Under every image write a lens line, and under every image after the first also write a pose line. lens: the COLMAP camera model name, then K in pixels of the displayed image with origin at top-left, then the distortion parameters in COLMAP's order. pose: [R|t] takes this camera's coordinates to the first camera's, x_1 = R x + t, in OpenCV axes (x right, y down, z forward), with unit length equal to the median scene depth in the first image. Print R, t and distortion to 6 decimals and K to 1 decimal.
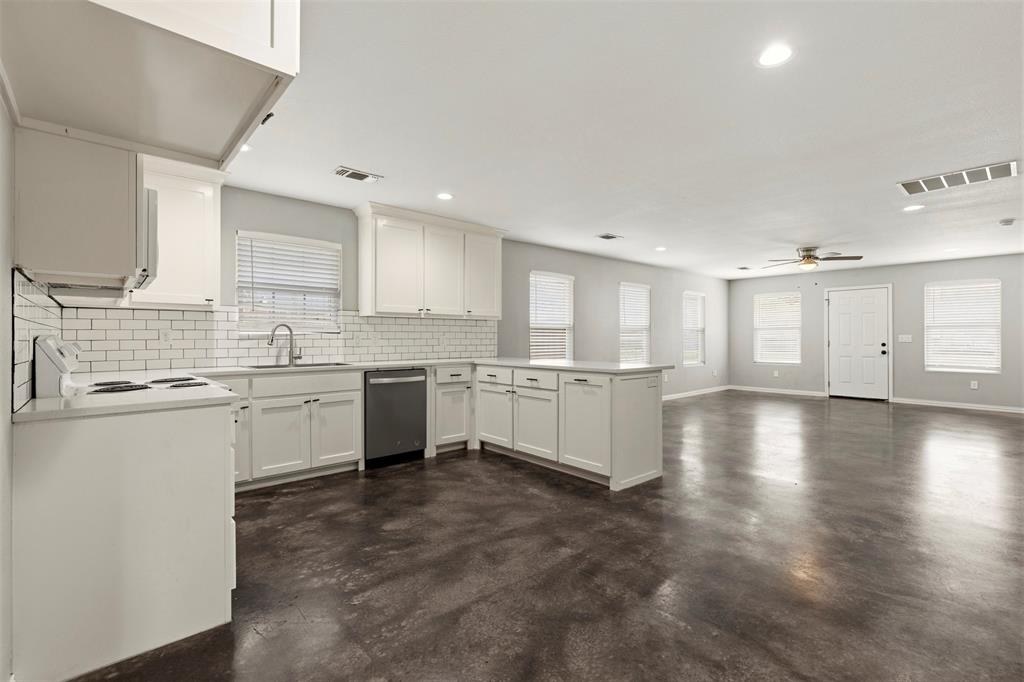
lens RADIAL K [[458.7, 0, 518.1], [0, 458.7, 337.1], [0, 0, 1]] dist [0.002369, 0.000122]
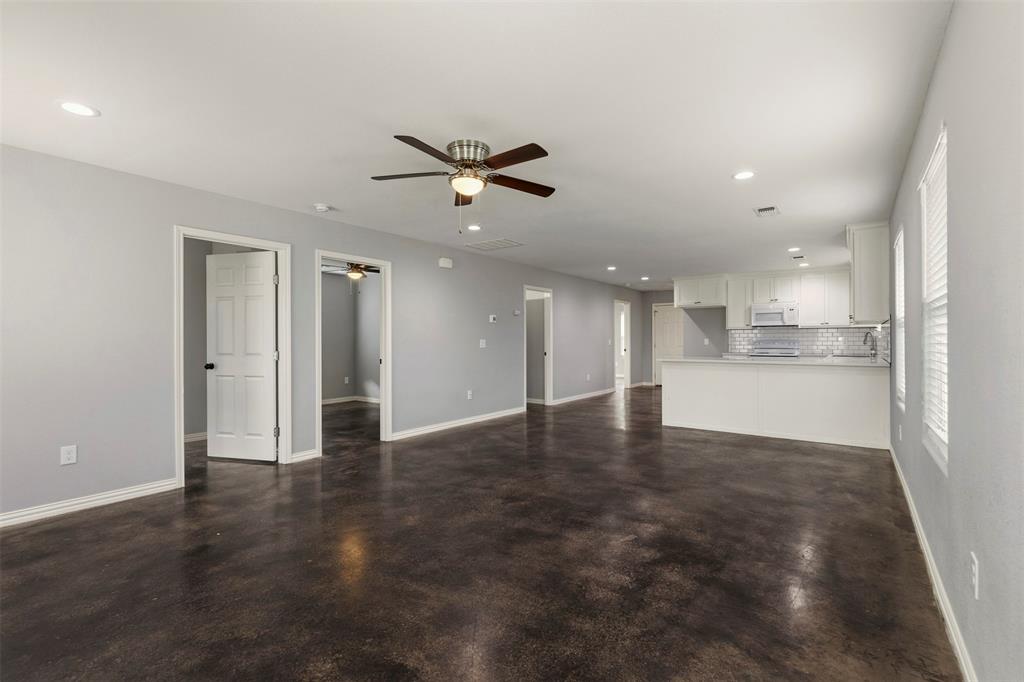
lens RADIAL K [[458.7, 0, 518.1], [0, 458.7, 337.1], [0, 0, 1]] dist [0.002369, 0.000122]
pose [[-0.979098, 0.001857, -0.203381, 1.196885], [0.003781, 0.999952, -0.009072, -0.000330], [0.203354, -0.009651, -0.979058, 2.607937]]
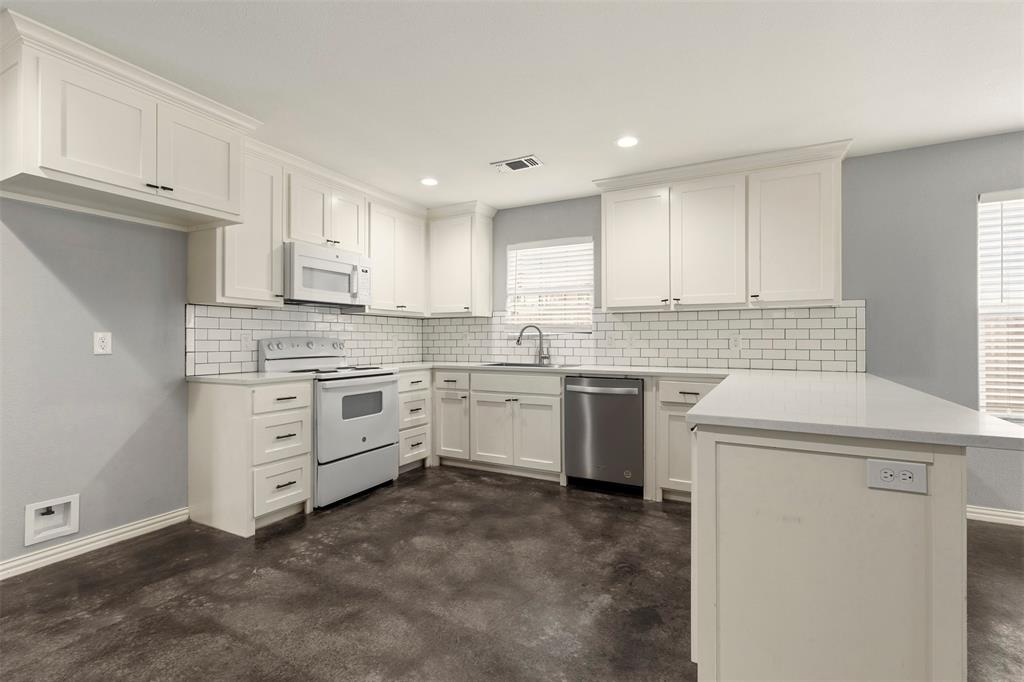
lens RADIAL K [[458.7, 0, 518.1], [0, 458.7, 337.1], [0, 0, 1]] dist [0.002369, 0.000122]
pose [[0.350875, -0.003042, -0.936418, 0.507719], [0.003099, 0.999993, -0.002088, 0.001293], [0.936417, -0.002170, 0.350882, 0.652391]]
